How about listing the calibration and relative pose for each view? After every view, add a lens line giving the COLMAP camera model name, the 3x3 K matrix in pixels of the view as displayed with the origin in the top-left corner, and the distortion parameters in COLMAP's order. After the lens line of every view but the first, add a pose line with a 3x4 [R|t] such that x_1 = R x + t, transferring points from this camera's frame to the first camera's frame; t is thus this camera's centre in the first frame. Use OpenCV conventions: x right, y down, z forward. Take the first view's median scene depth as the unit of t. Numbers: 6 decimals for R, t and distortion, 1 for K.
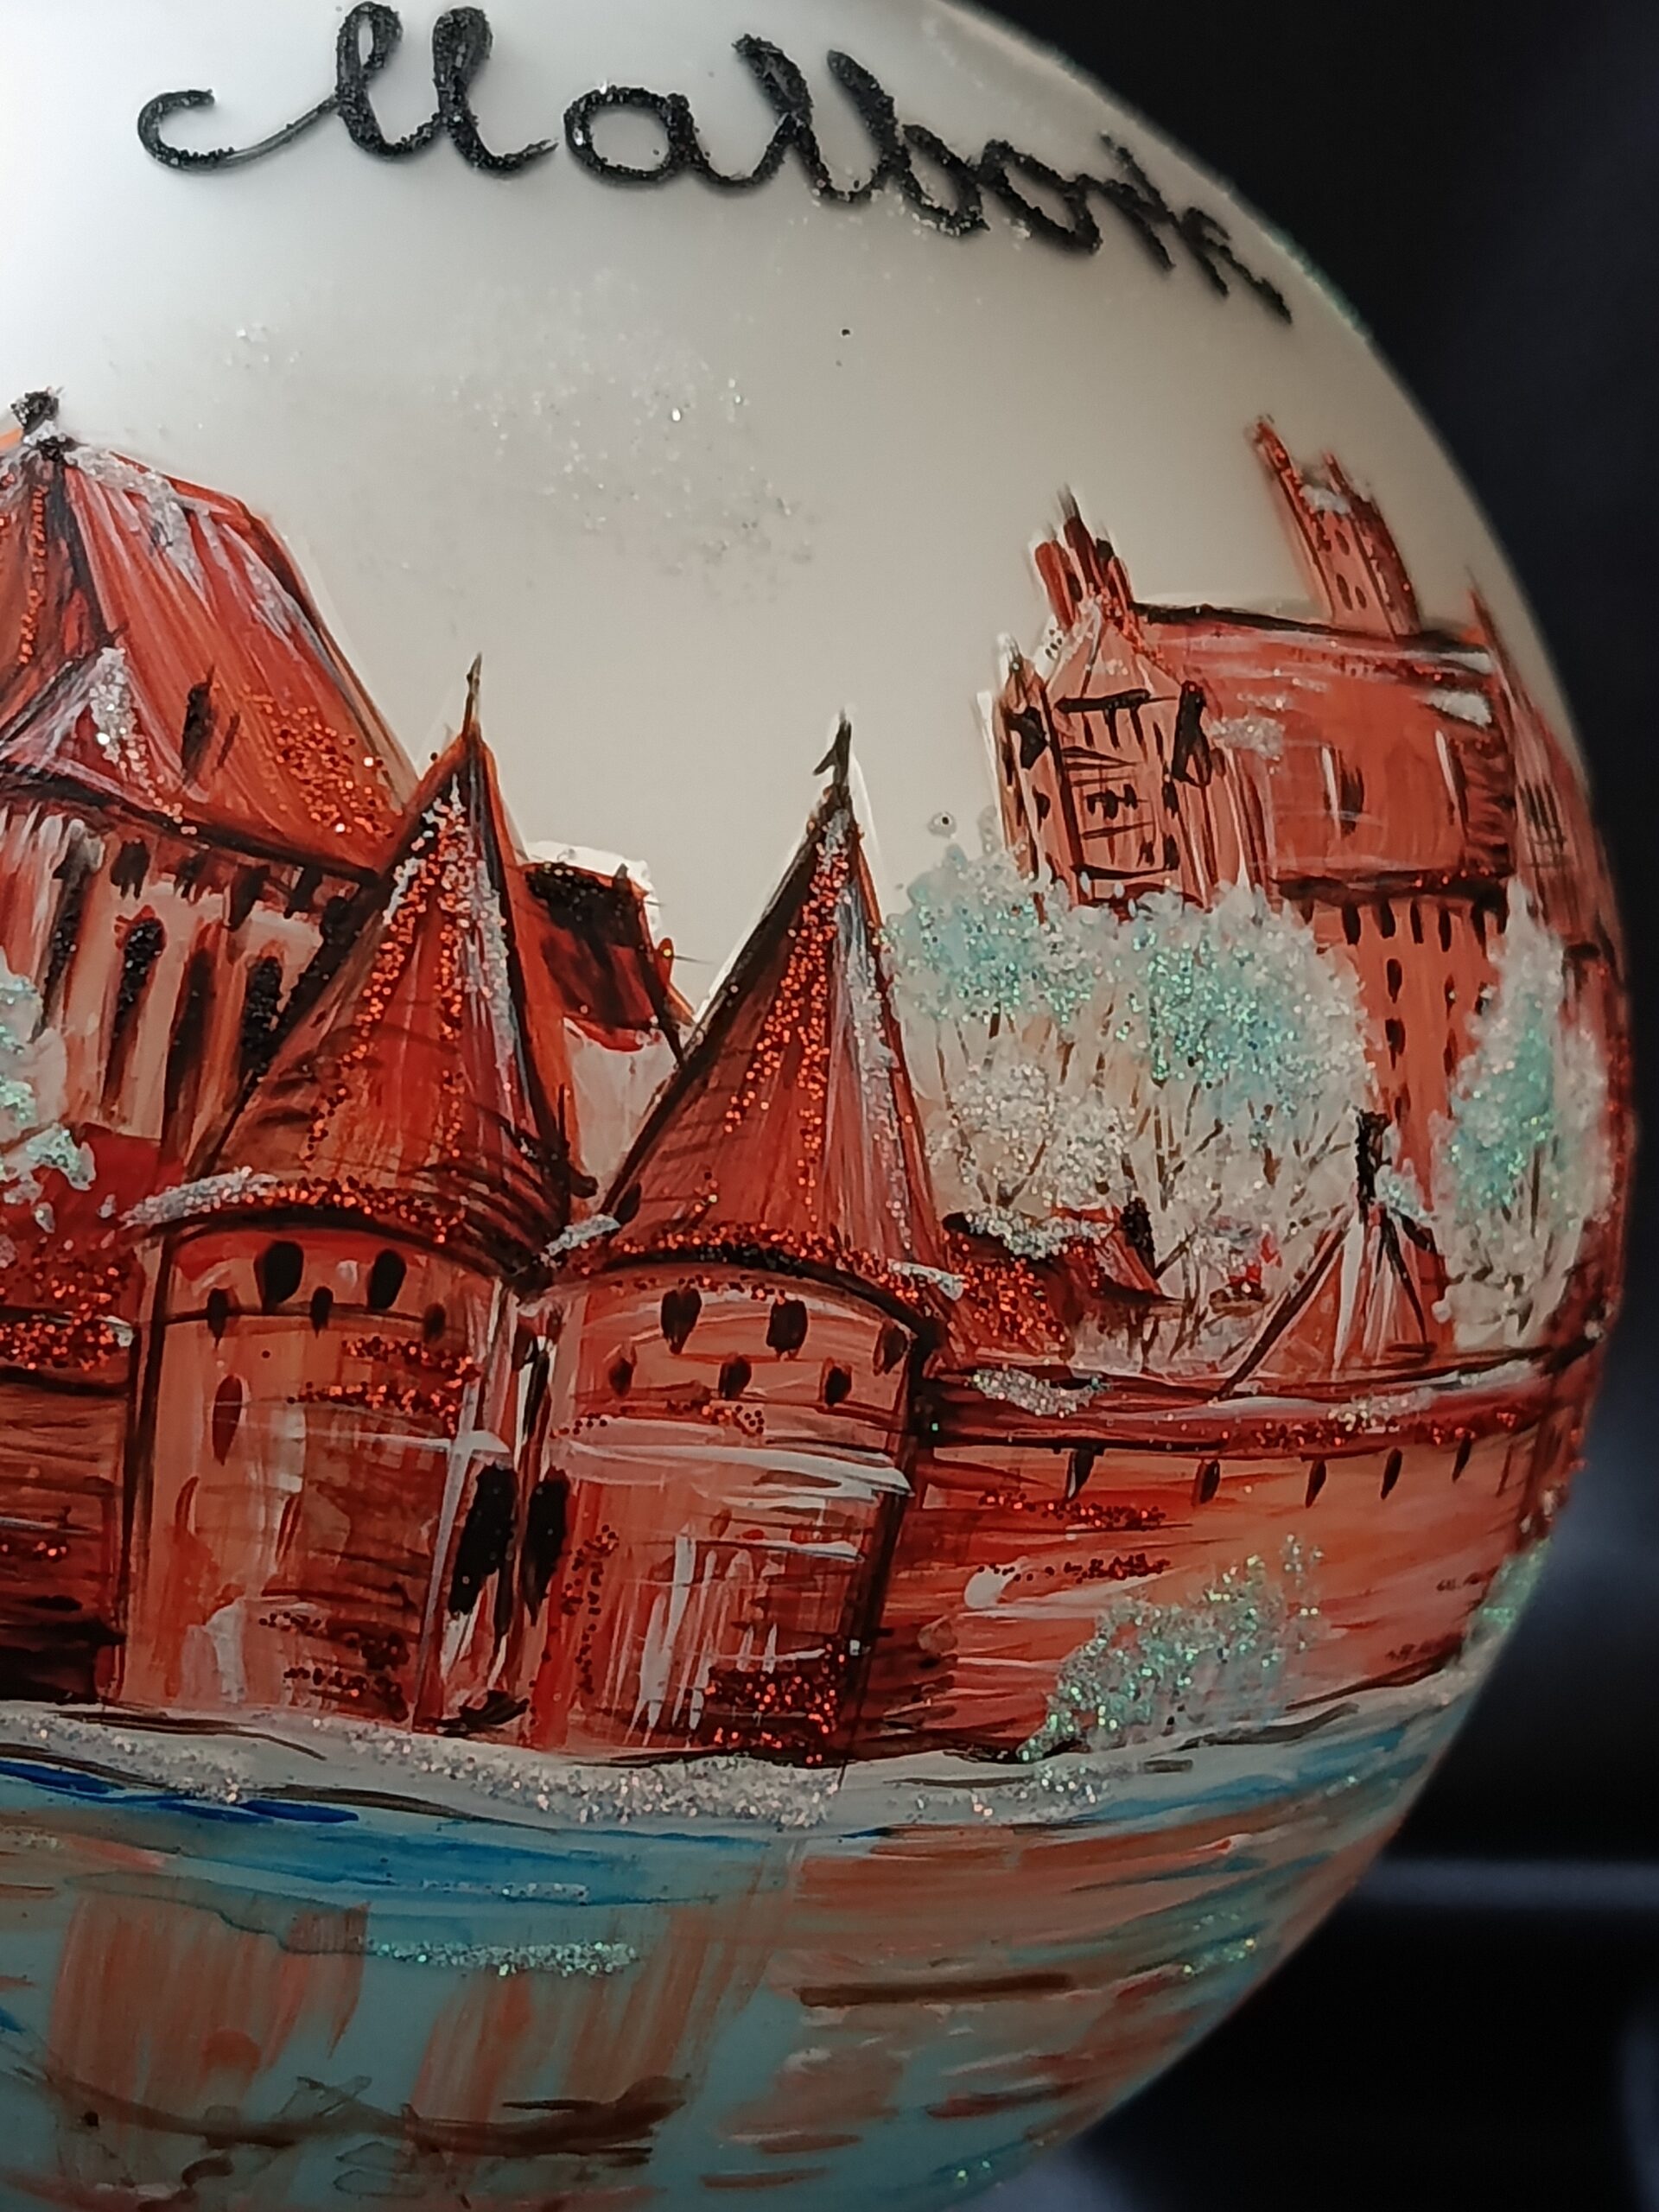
lens RADIAL K [[4796.8, 0, 843.4], [0, 4796.8, 1089.2], [0, 0, 1]] dist [0.138852, 0.000000]
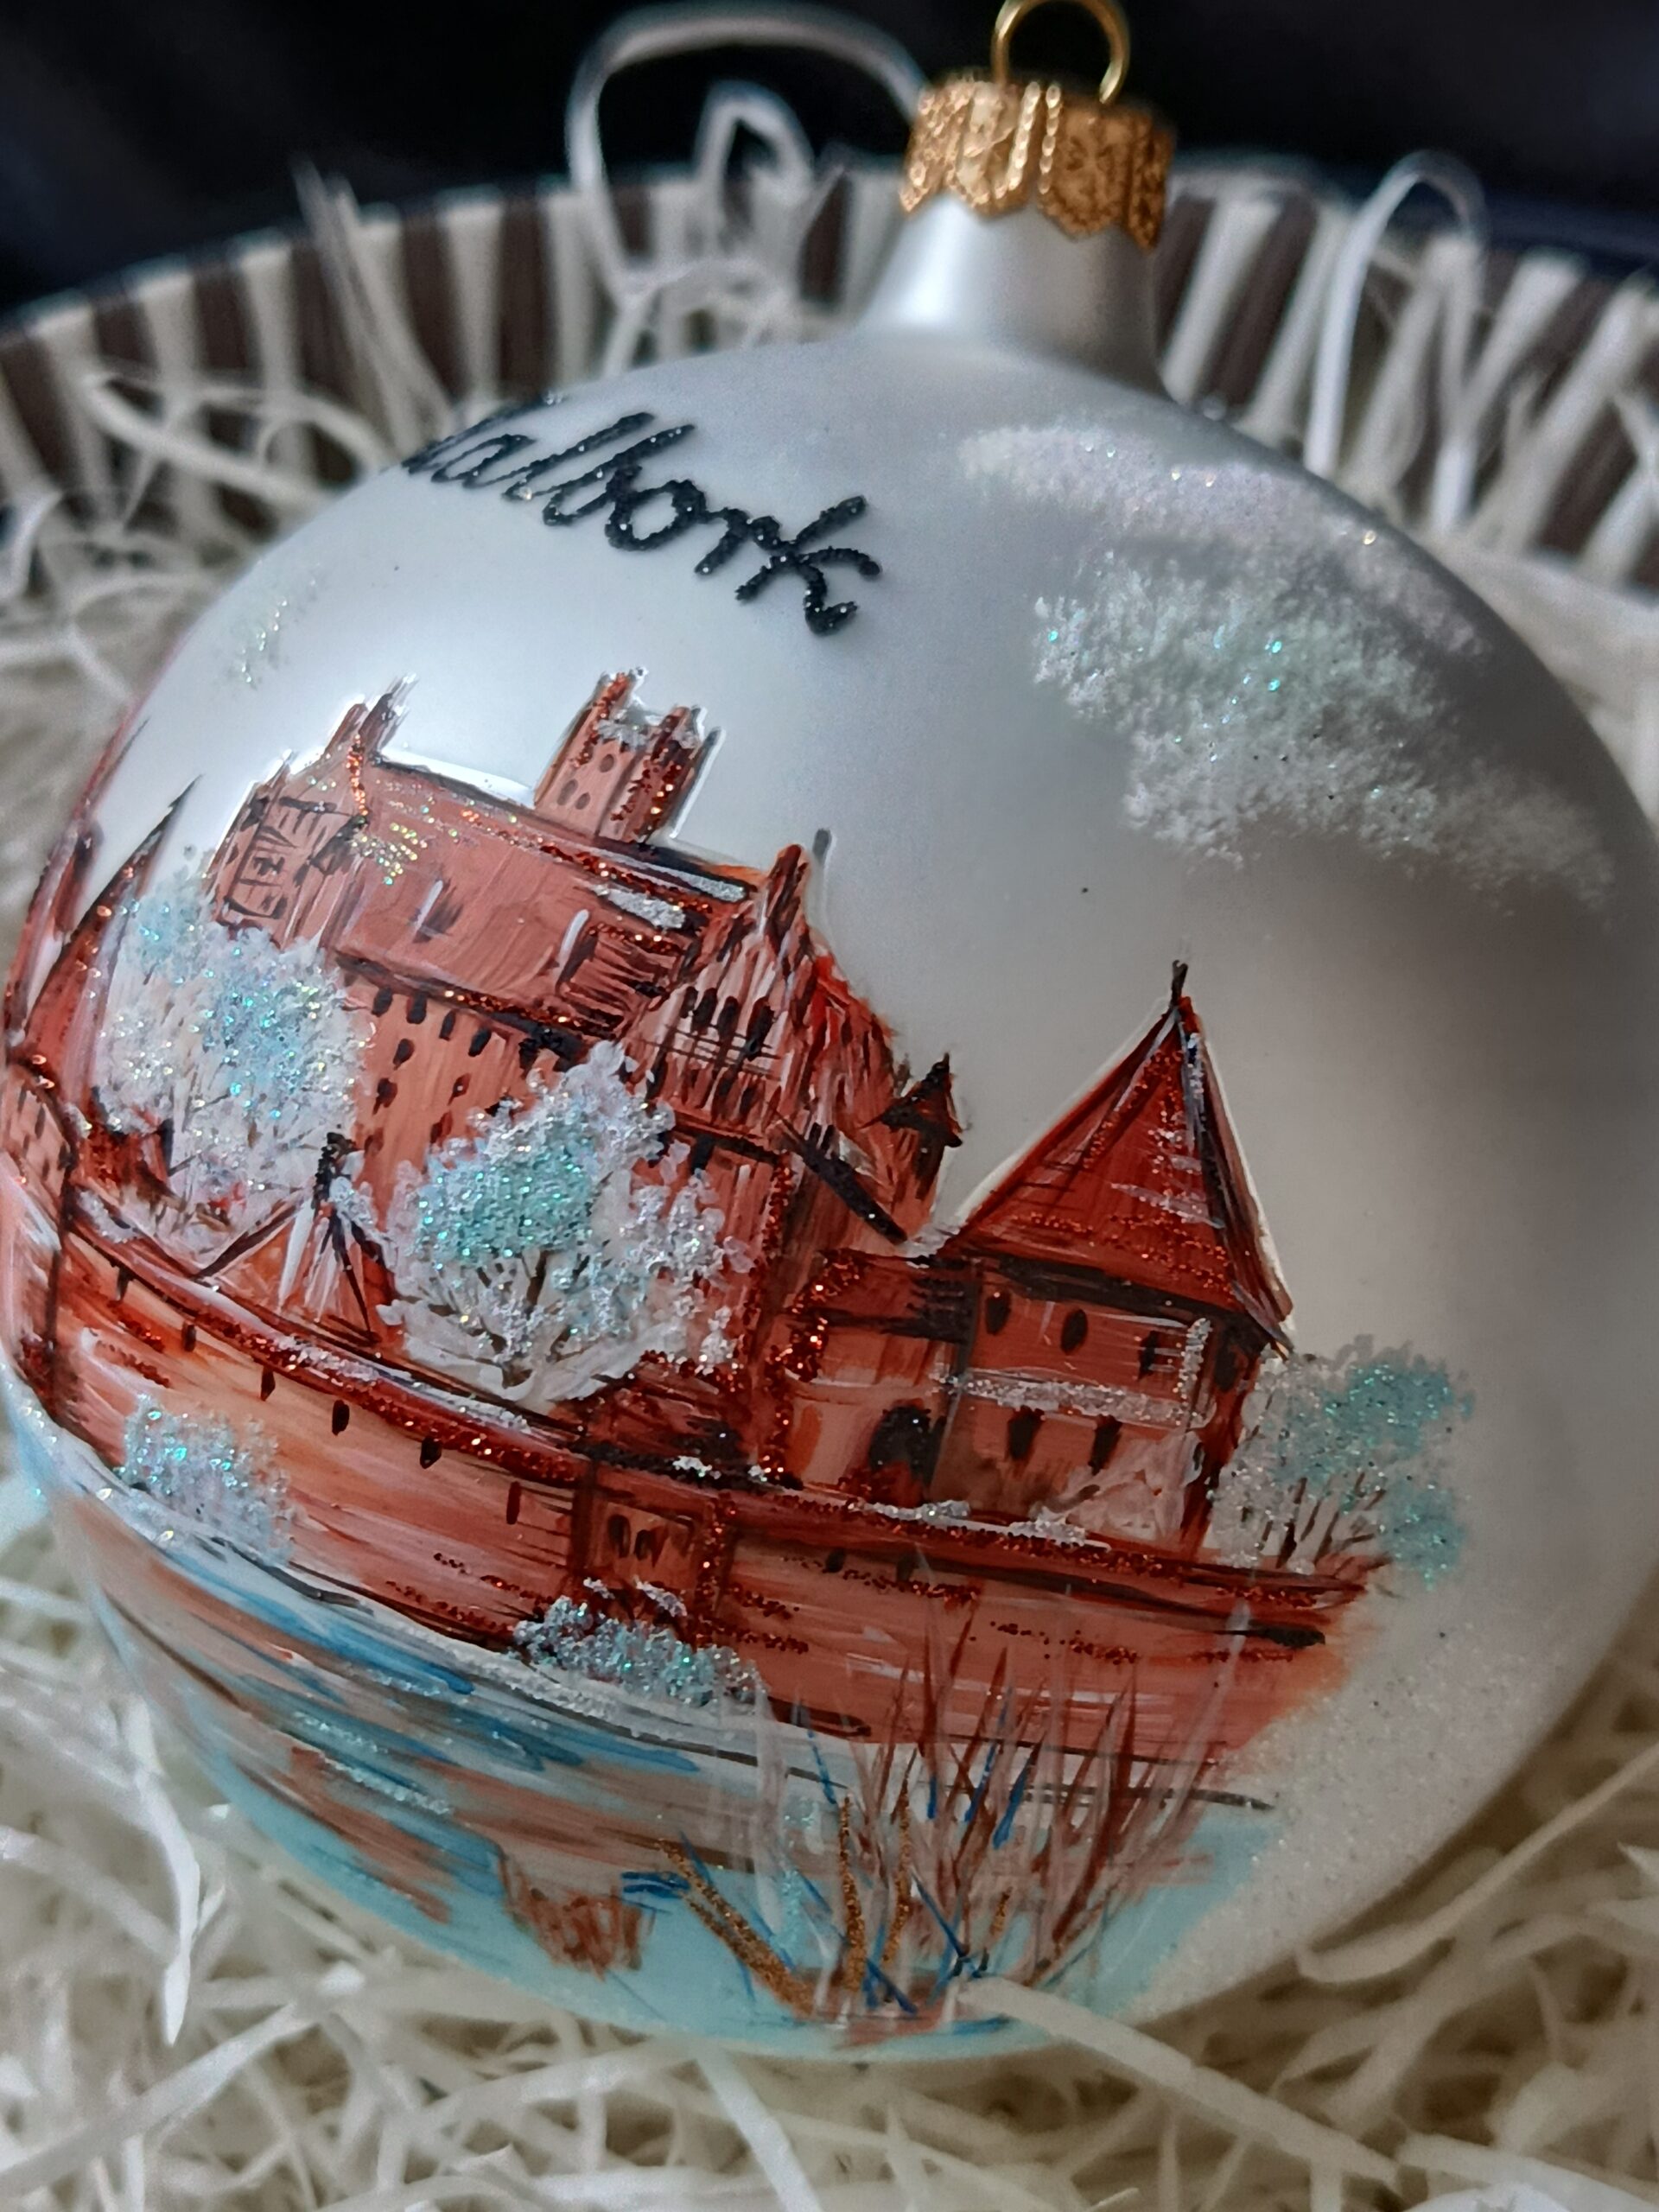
lens RADIAL K [[3151.5, 0, 829.7], [0, 3151.5, 1092.0], [0, 0, 1]] dist [0.146835, 0.000000]
pose [[0.214685, 0.157450, -0.963909, 1.046816], [-0.316641, 0.944836, 0.083811, -0.131184], [0.923931, 0.287220, 0.252698, 0.941081]]
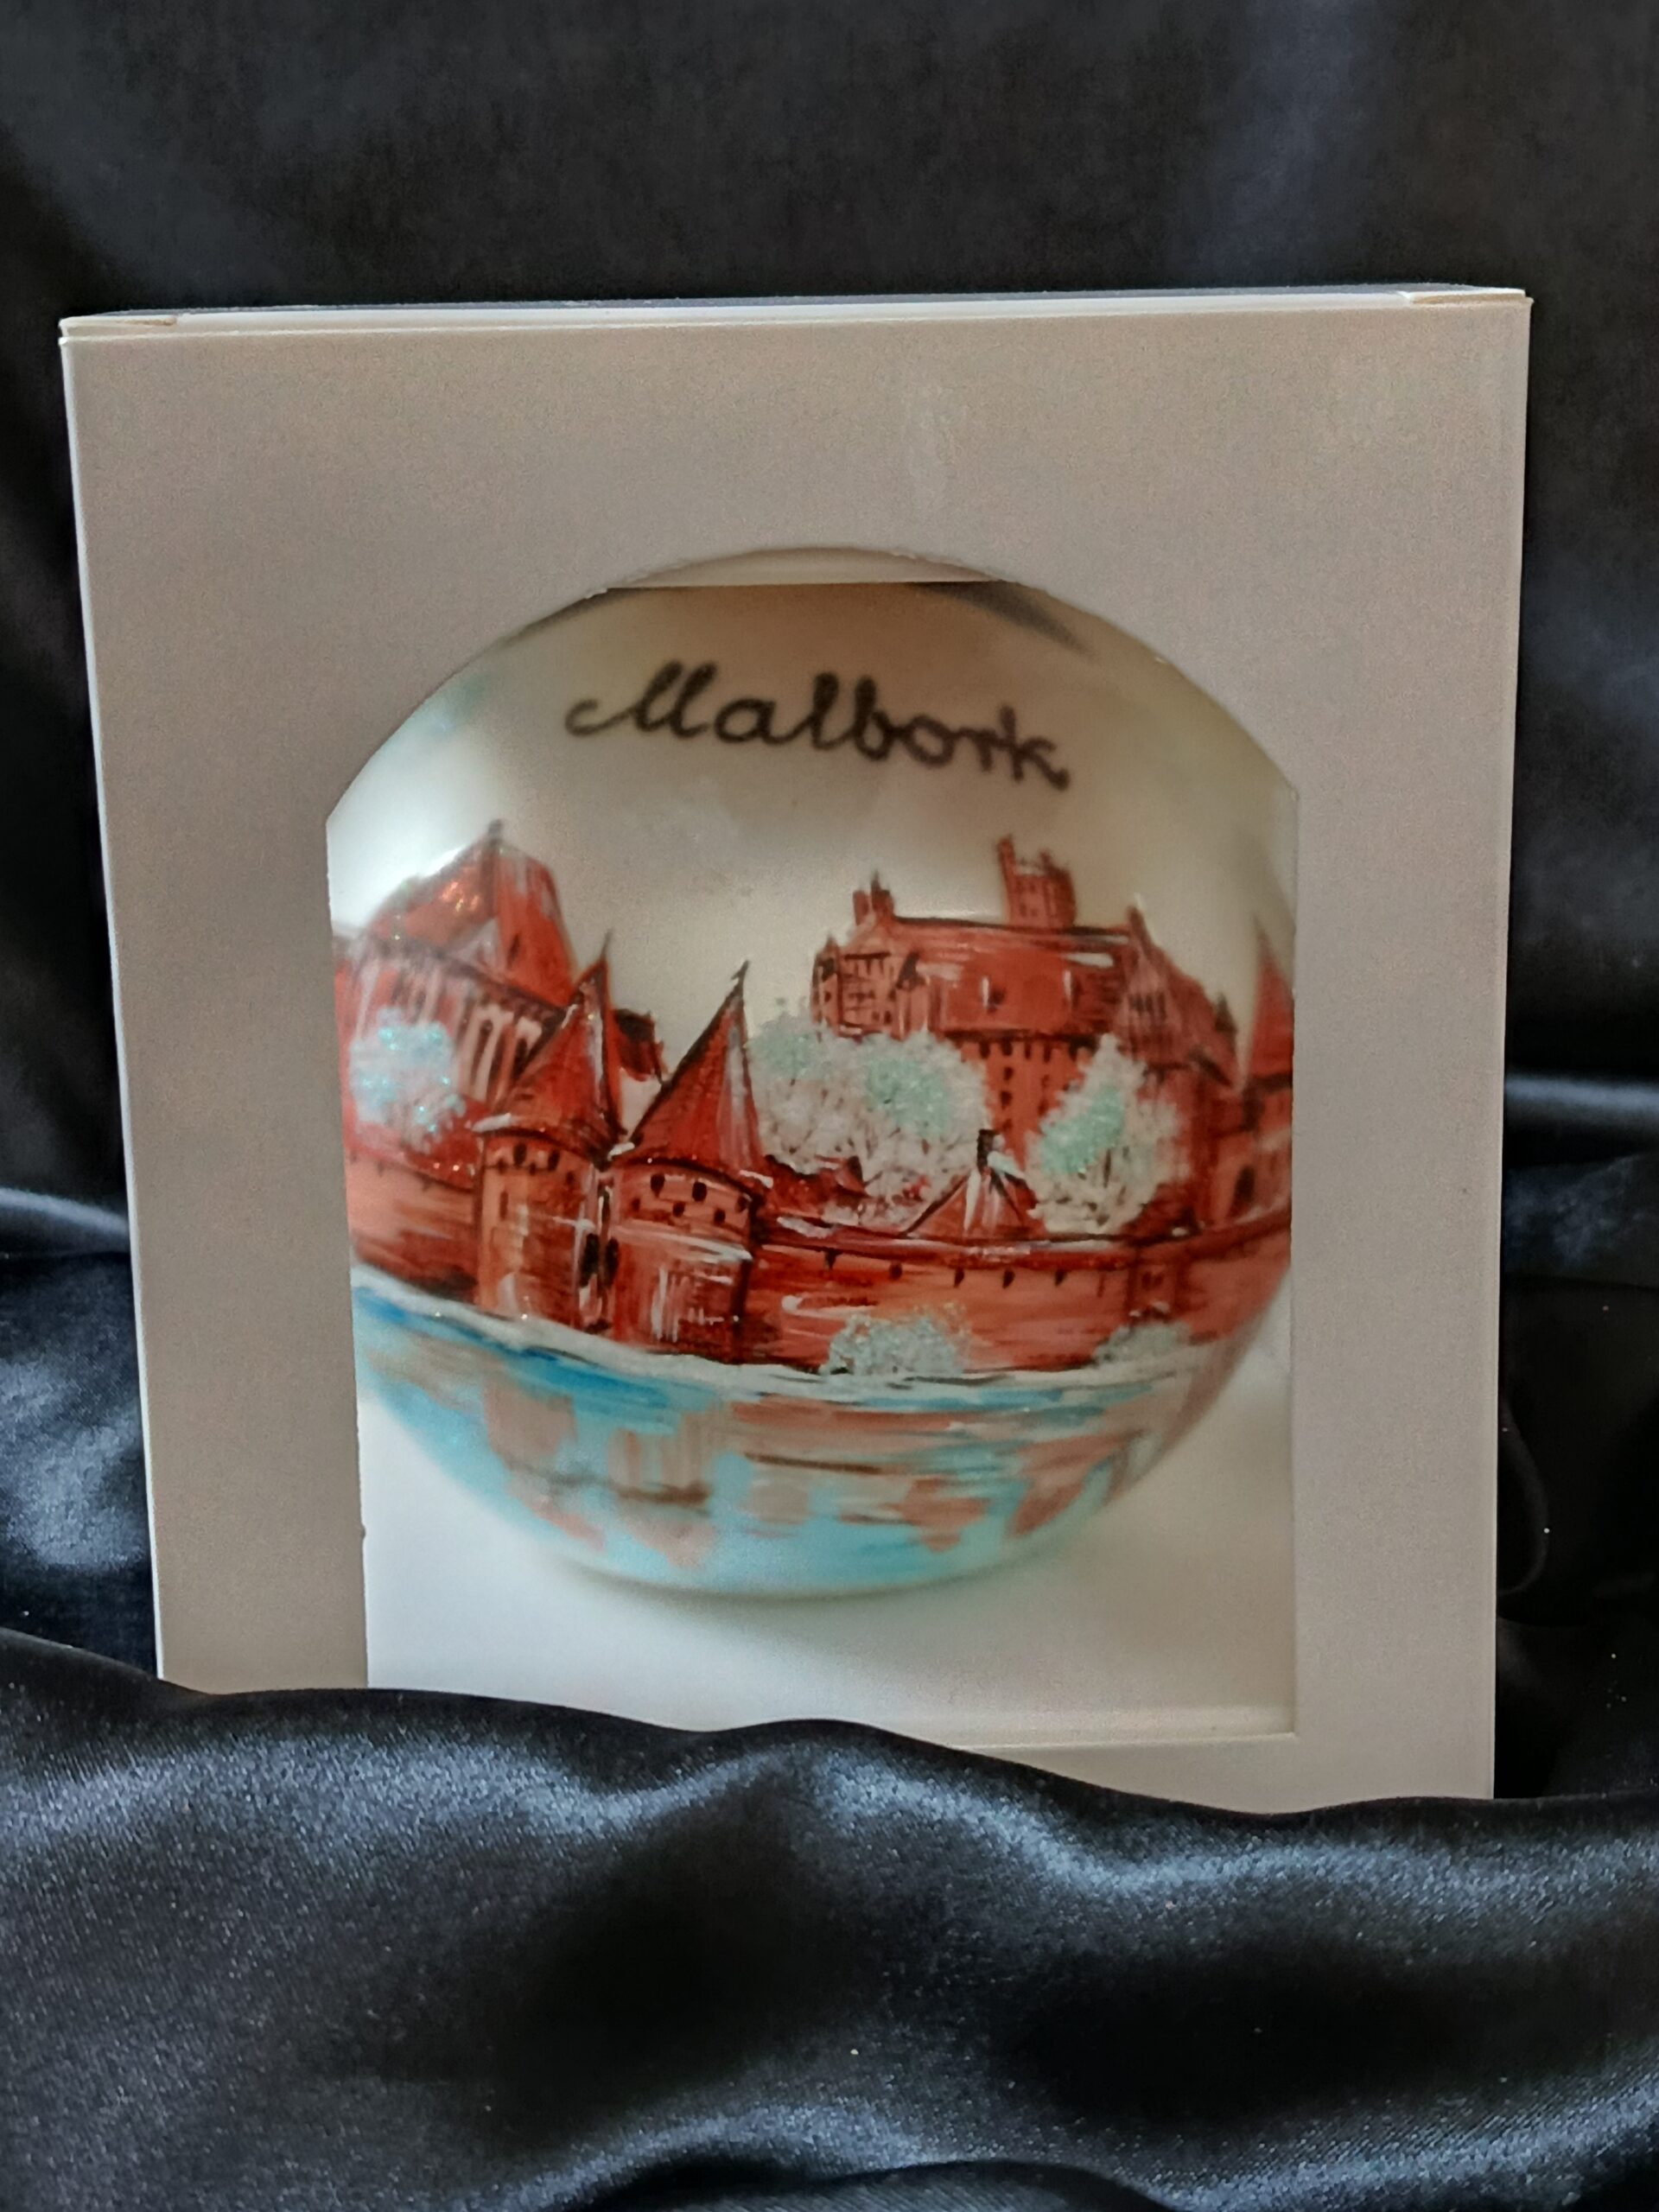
lens RADIAL K [[3151.5, 0, 815.9], [0, 3151.5, 1086.3], [0, 0, 1]] dist [0.146835, 0.000000]
pose [[0.879643, 0.078478, -0.469116, 0.815859], [-0.067667, 0.996910, 0.039889, -0.077630], [0.470797, -0.003344, 0.882235, -0.465207]]
